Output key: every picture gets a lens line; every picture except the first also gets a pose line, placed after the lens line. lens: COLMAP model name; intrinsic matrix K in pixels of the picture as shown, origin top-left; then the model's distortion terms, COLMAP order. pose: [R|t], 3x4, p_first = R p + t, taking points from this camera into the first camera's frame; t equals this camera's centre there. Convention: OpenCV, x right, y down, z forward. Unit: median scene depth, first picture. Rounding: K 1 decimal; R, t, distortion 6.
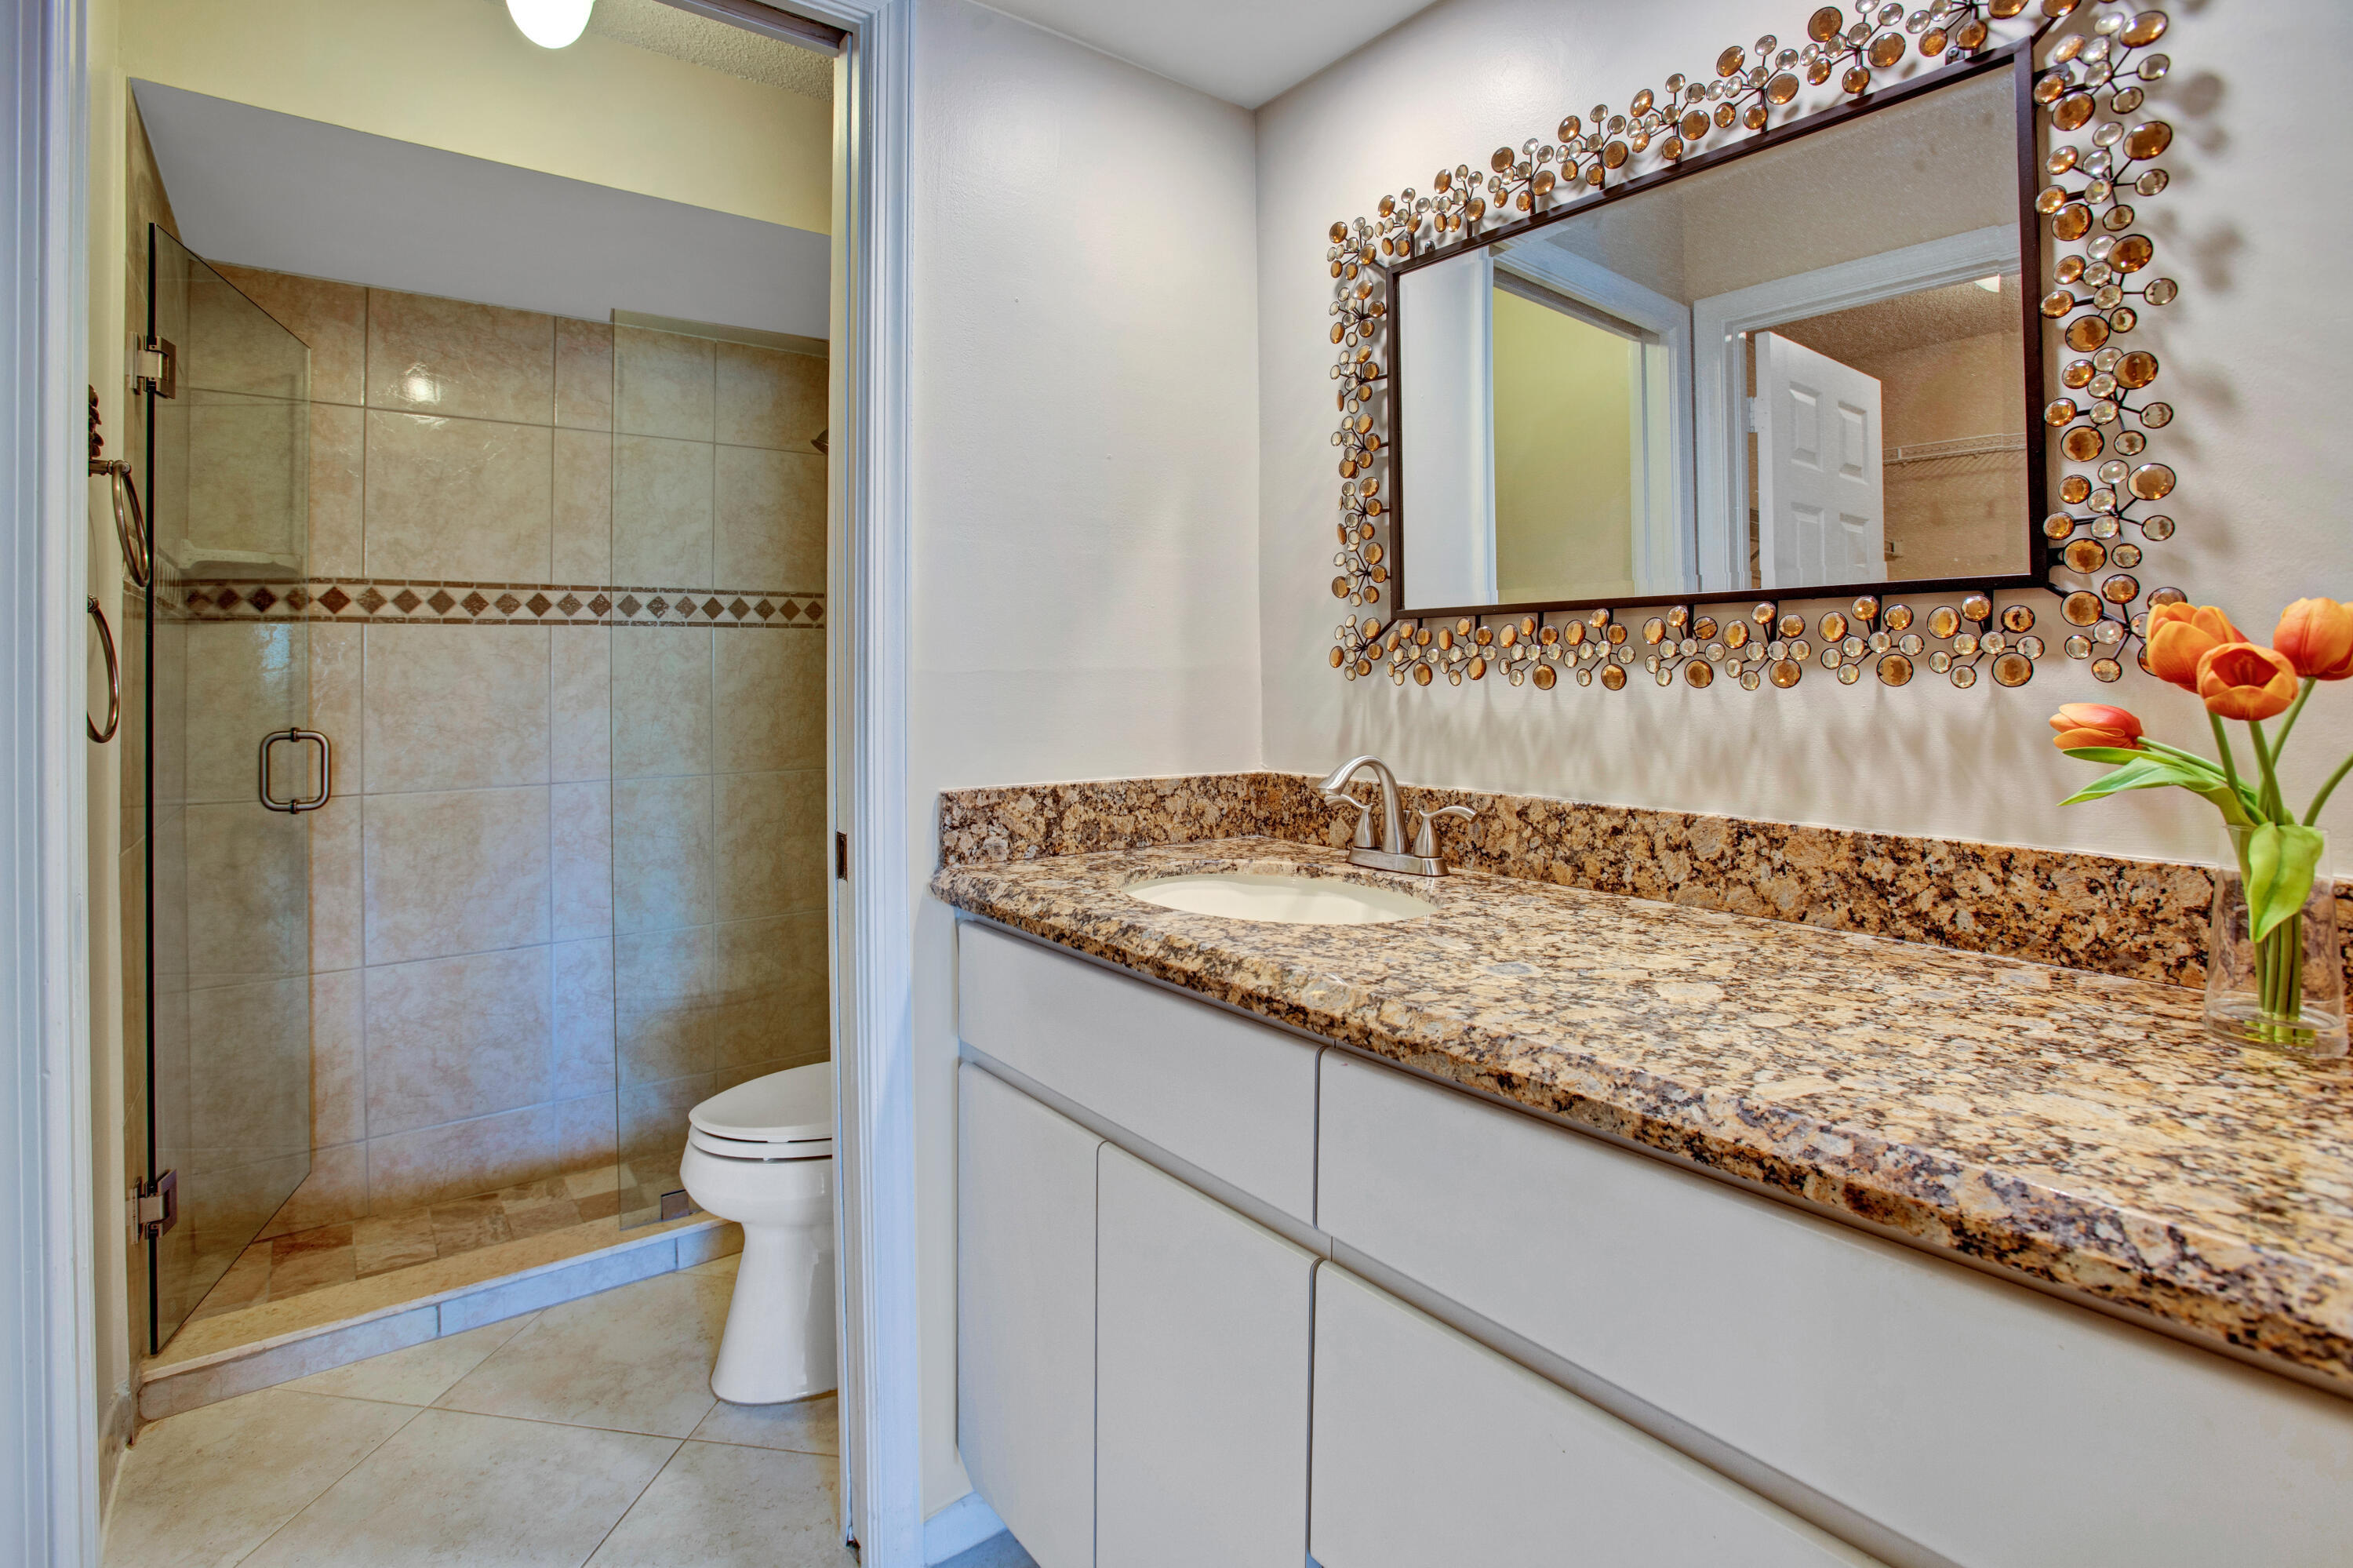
lens RADIAL K [[1140.2, 0, 1157.9], [0, 1140.2, 657.1], [0, 0, 1]] dist [-0.046453, 0.012091]
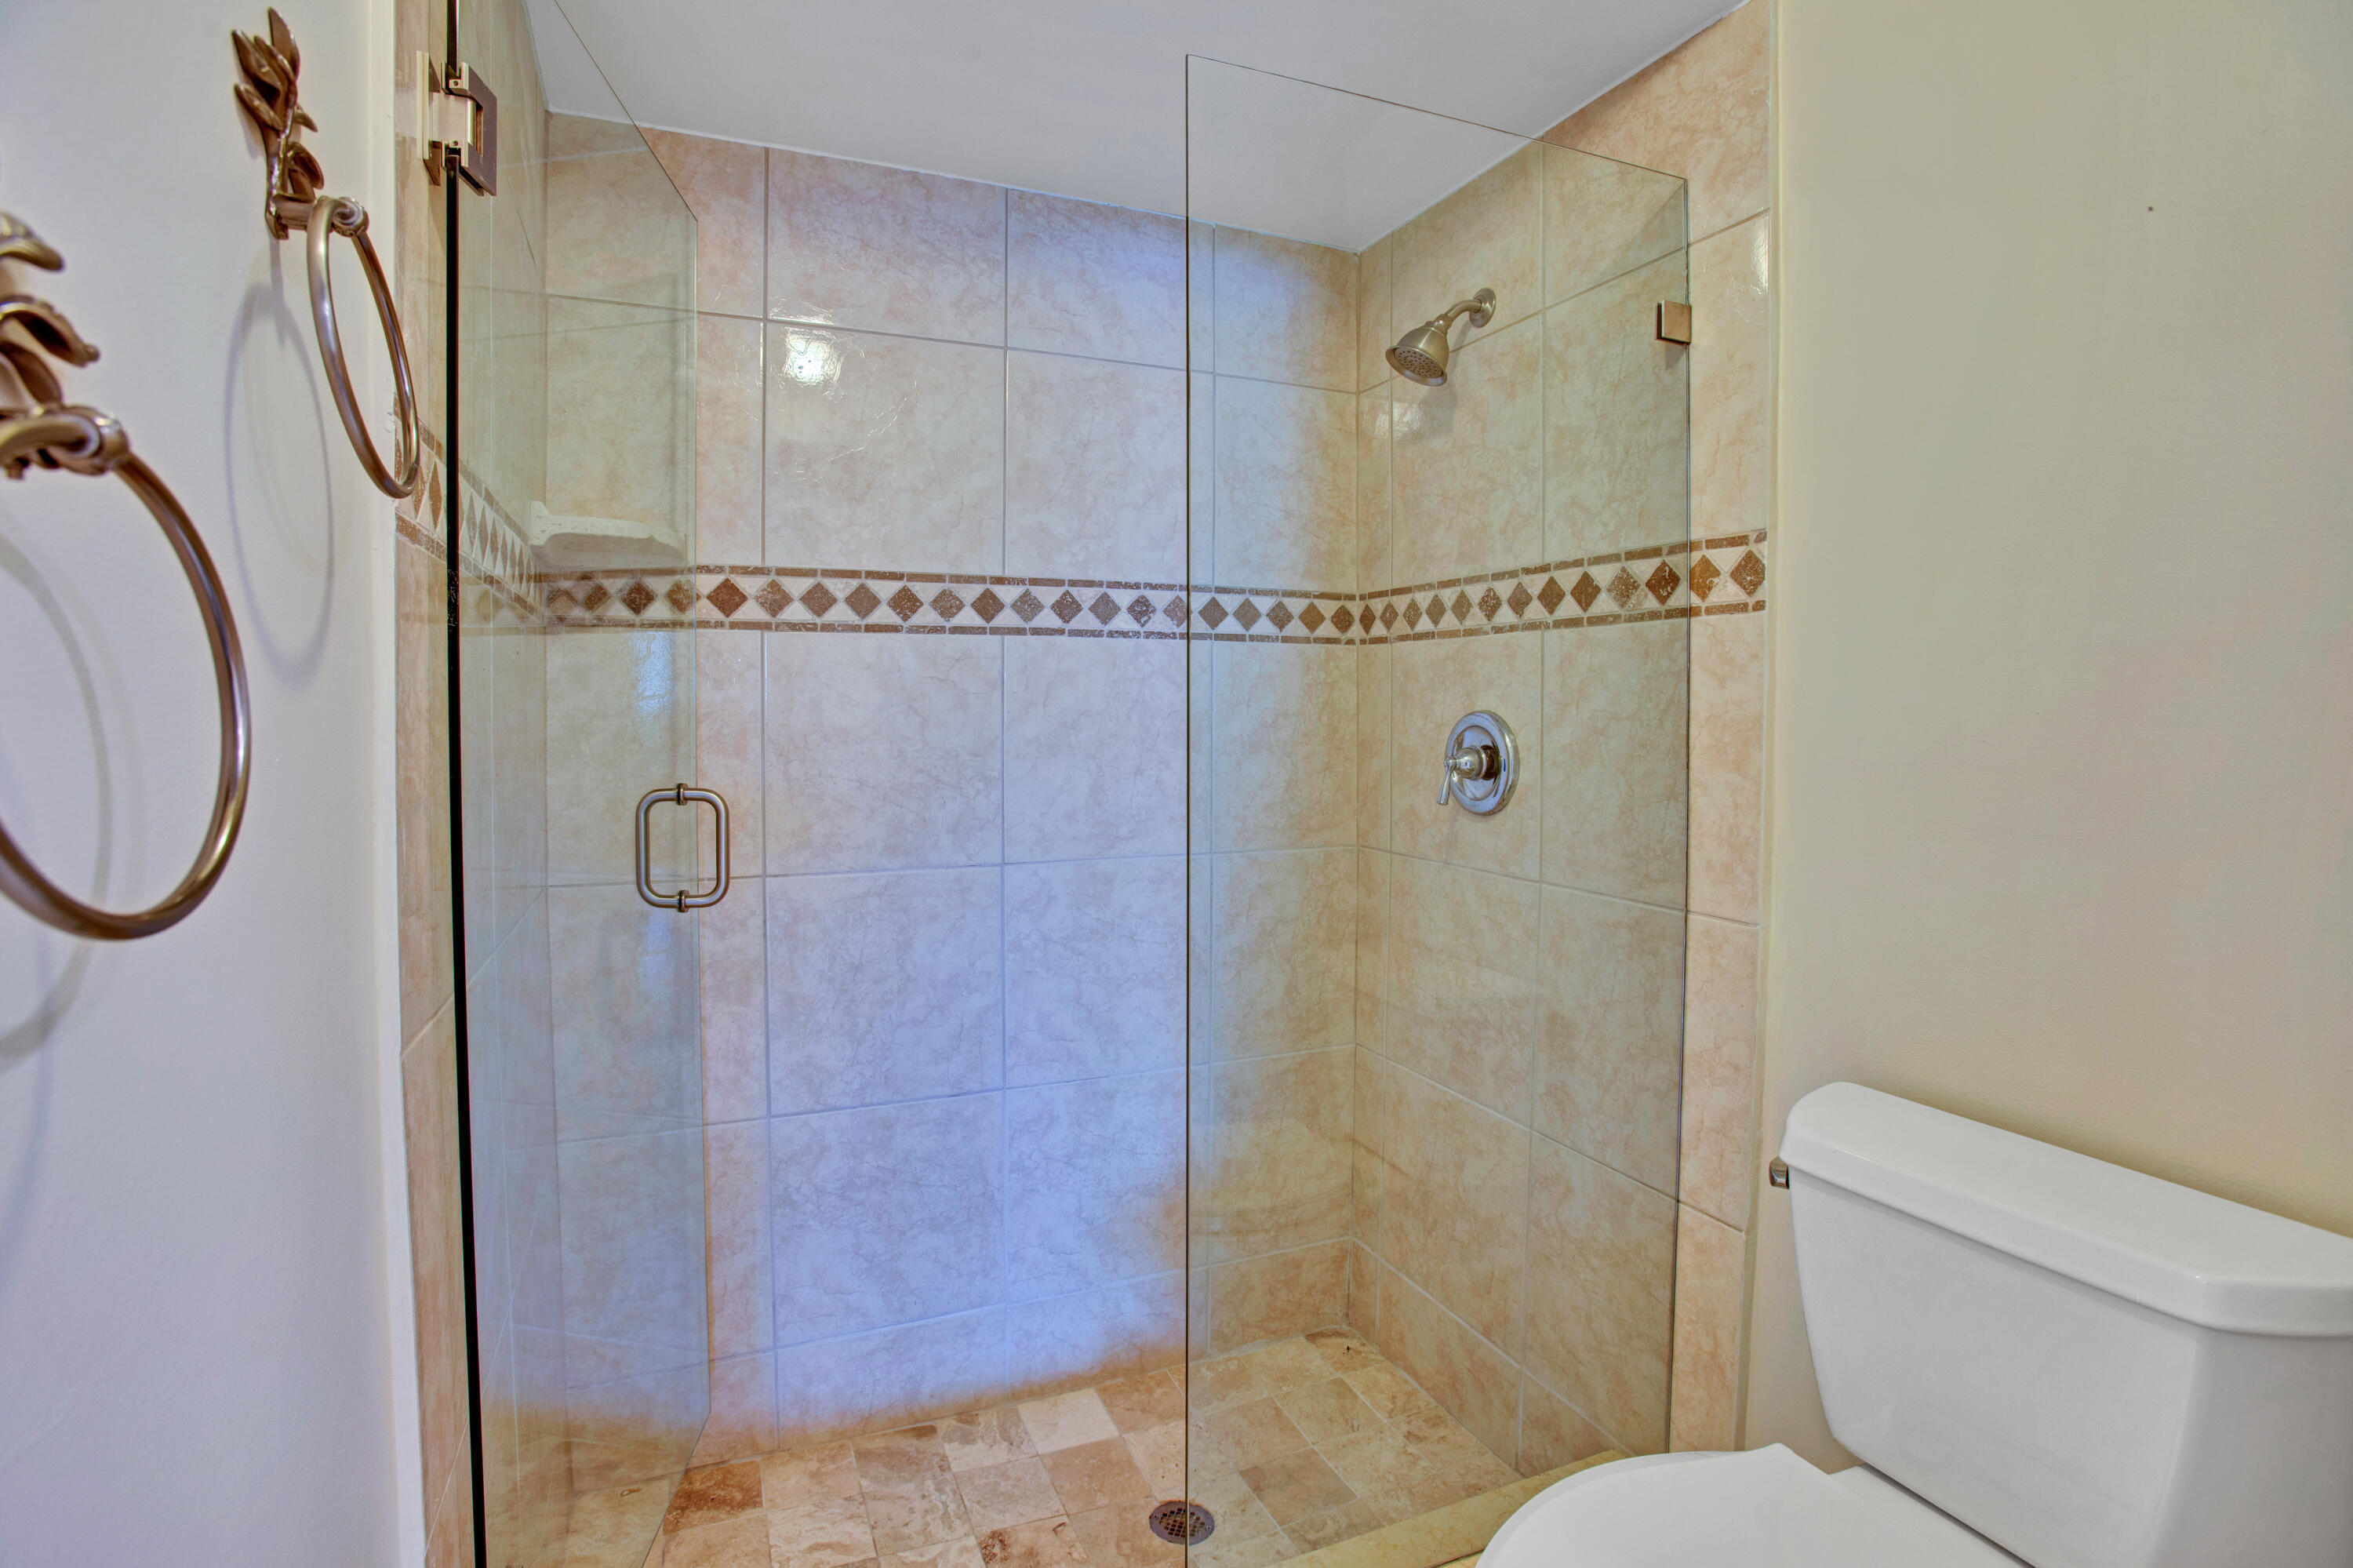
lens RADIAL K [[1093.9, 0, 1134.9], [0, 1093.9, 740.9], [0, 0, 1]] dist [-0.056328, 0.004084]
pose [[0.968755, 0.017086, -0.247431, -0.337053], [-0.006480, 0.999027, 0.043619, 0.007435], [0.247935, -0.040653, 0.967923, 0.421657]]
